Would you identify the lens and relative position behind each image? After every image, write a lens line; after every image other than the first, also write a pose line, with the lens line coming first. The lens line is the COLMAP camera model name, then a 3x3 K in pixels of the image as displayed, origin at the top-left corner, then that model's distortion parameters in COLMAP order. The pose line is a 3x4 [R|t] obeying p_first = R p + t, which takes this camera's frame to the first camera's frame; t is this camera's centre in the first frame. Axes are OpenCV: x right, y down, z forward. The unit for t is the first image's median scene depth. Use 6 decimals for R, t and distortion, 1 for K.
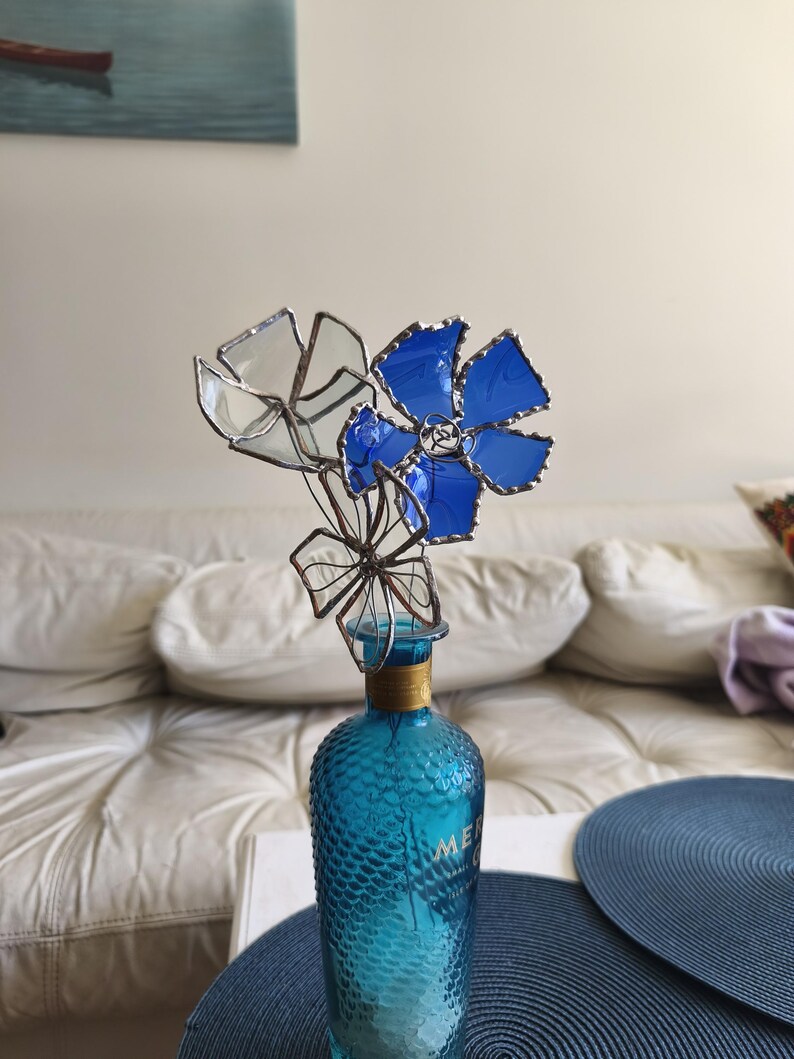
lens RADIAL K [[754.6, 0, 397.0], [0, 754.6, 529.5], [0, 0, 1]] dist [-0.005729, -0.026321]
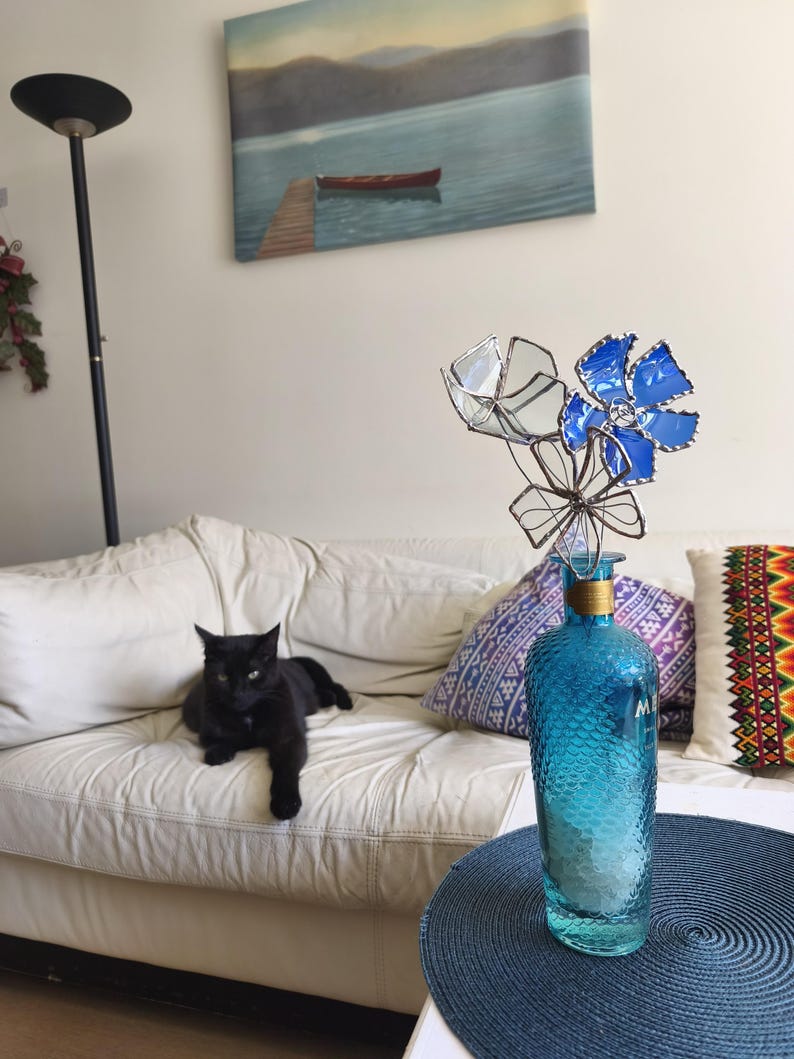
lens RADIAL K [[728.3, 0, 406.4], [0, 728.3, 531.3], [0, 0, 1]] dist [-0.009926, -0.004762]
pose [[0.908430, -0.013981, -0.417803, 0.130355], [-0.014013, 0.997860, -0.063861, 0.087426], [0.417802, 0.063868, 0.906290, -0.167766]]
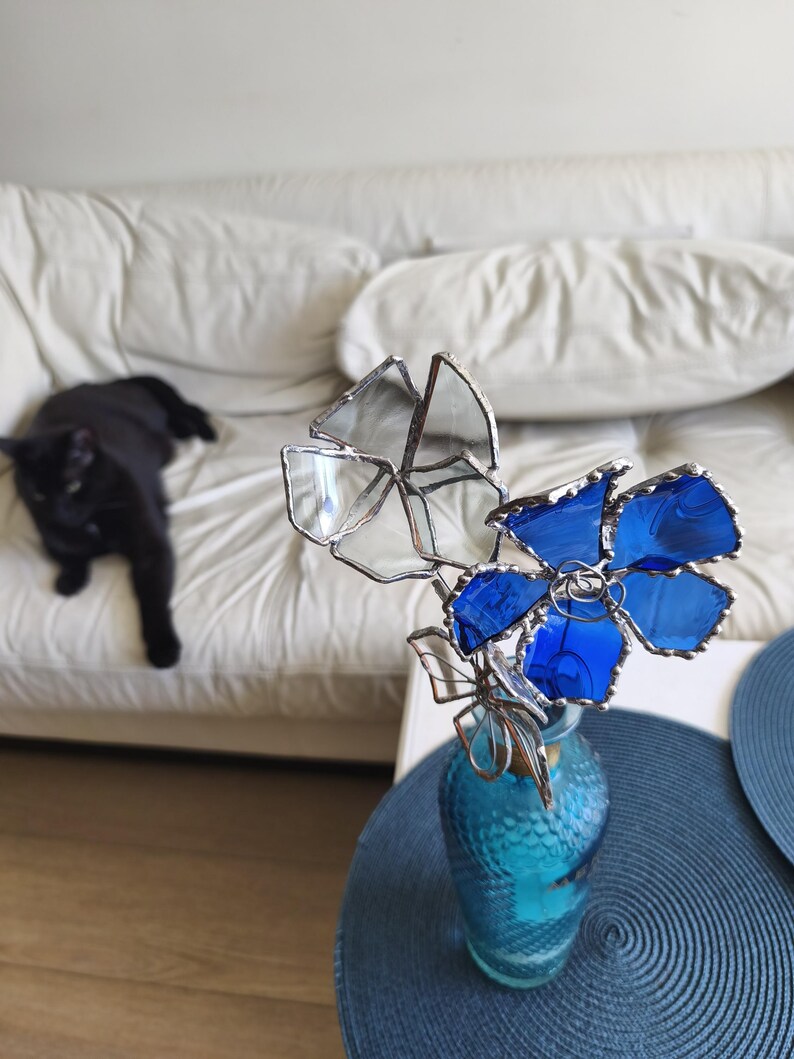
lens RADIAL K [[754.6, 0, 397.0], [0, 754.6, 529.5], [0, 0, 1]] dist [-0.005729, -0.026321]
pose [[0.962656, 0.096032, -0.253123, 0.033766], [0.053028, 0.849978, 0.524143, -0.287092], [0.265484, -0.517992, 0.813144, 0.167675]]
